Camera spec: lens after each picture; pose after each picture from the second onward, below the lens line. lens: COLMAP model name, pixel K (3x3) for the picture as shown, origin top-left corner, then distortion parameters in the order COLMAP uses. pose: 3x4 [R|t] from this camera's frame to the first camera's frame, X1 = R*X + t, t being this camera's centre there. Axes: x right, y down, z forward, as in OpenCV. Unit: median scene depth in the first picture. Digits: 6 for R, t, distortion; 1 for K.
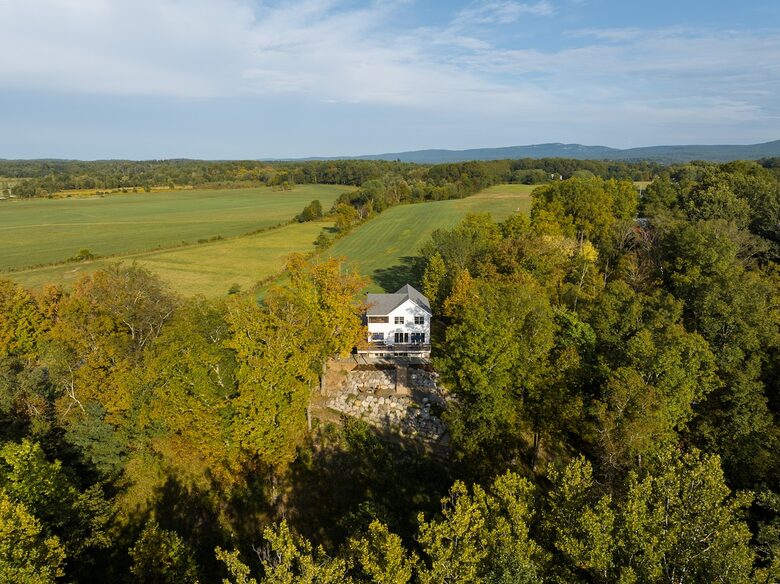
lens RADIAL K [[553.0, 0, 389.4], [0, 553.0, 285.4], [0, 0, 1]] dist [-0.051028, 0.016147]
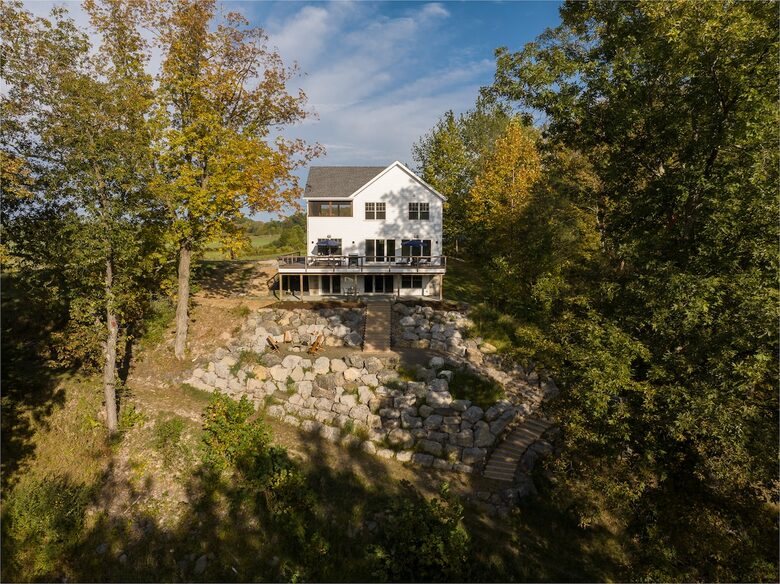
lens RADIAL K [[554.0, 0, 388.0], [0, 554.0, 288.3], [0, 0, 1]] dist [0.006216, -0.000092]
pose [[0.999882, 0.010267, 0.011393, 0.024996], [-0.008877, 0.993209, -0.116004, 0.191433], [-0.012506, 0.115889, 0.993183, 0.585703]]
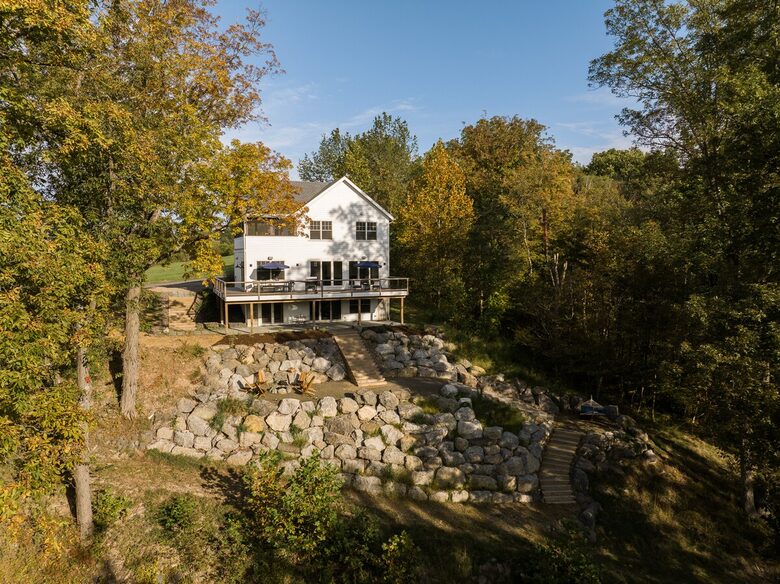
lens RADIAL K [[553.0, 0, 407.6], [0, 553.0, 289.1], [0, 0, 1]] dist [-0.051028, 0.016147]
pose [[0.912456, -0.018308, 0.408765, -0.100242], [0.081829, 0.986983, -0.138454, 0.180952], [-0.400909, 0.159782, 0.902076, 0.643783]]
